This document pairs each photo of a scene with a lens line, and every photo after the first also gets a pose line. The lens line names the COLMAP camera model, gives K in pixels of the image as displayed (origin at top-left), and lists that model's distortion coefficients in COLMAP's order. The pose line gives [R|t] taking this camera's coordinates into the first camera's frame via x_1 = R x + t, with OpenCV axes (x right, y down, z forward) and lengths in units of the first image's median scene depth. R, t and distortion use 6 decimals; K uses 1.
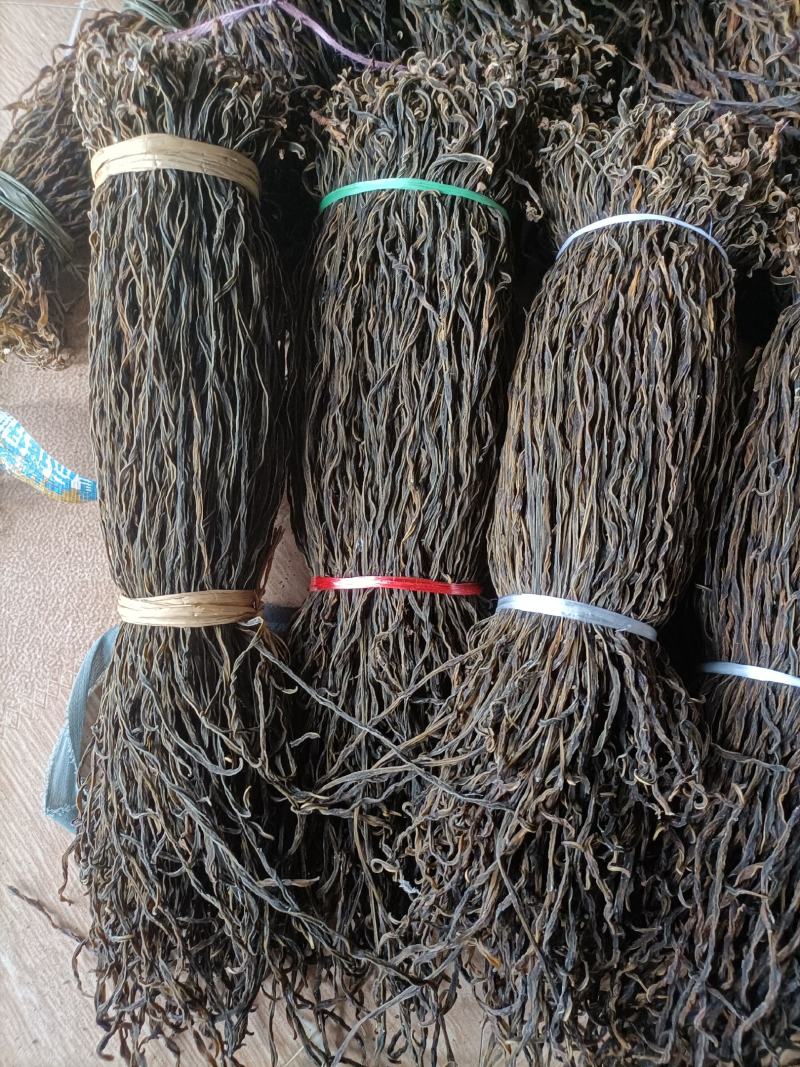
lens RADIAL K [[794.3, 0, 398.7], [0, 794.3, 531.9], [0, 0, 1]] dist [0.008154, 0.009040]
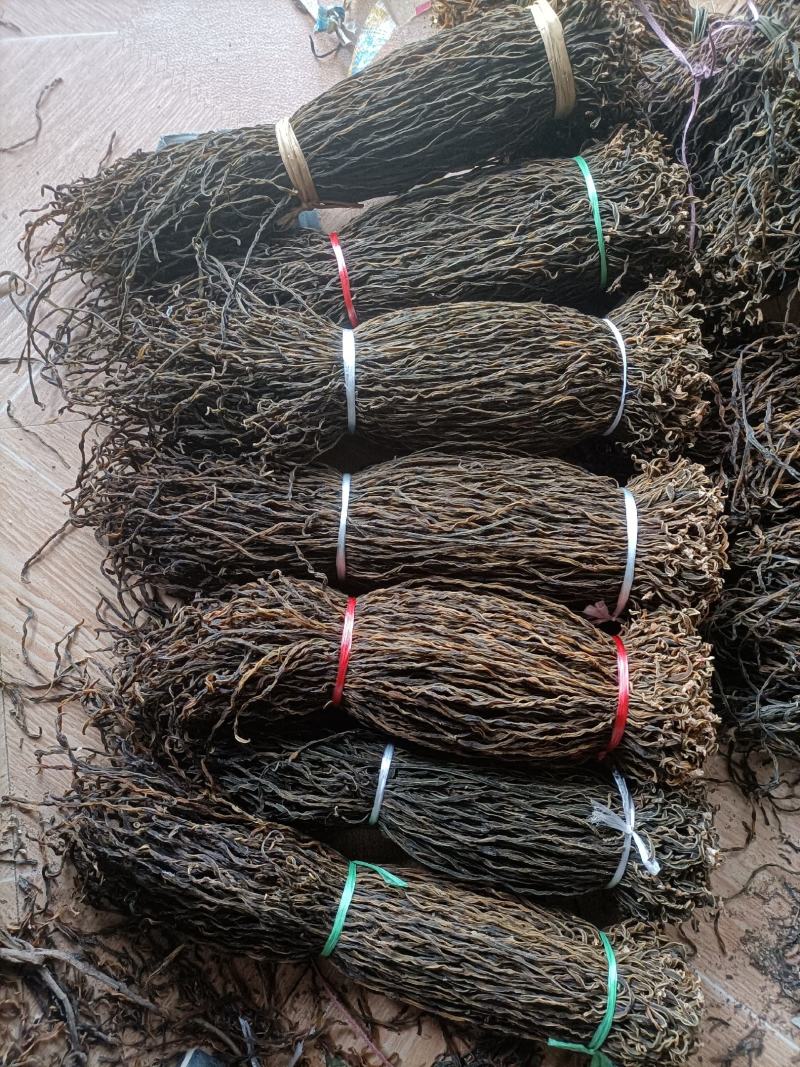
lens RADIAL K [[794.3, 0, 399.2], [0, 794.3, 535.5], [0, 0, 1]] dist [0.008154, 0.009040]
pose [[0.275299, 0.953414, -0.123335, 0.734942], [-0.947930, 0.290579, 0.130357, -0.096253], [0.160123, 0.081026, 0.983766, -0.510053]]
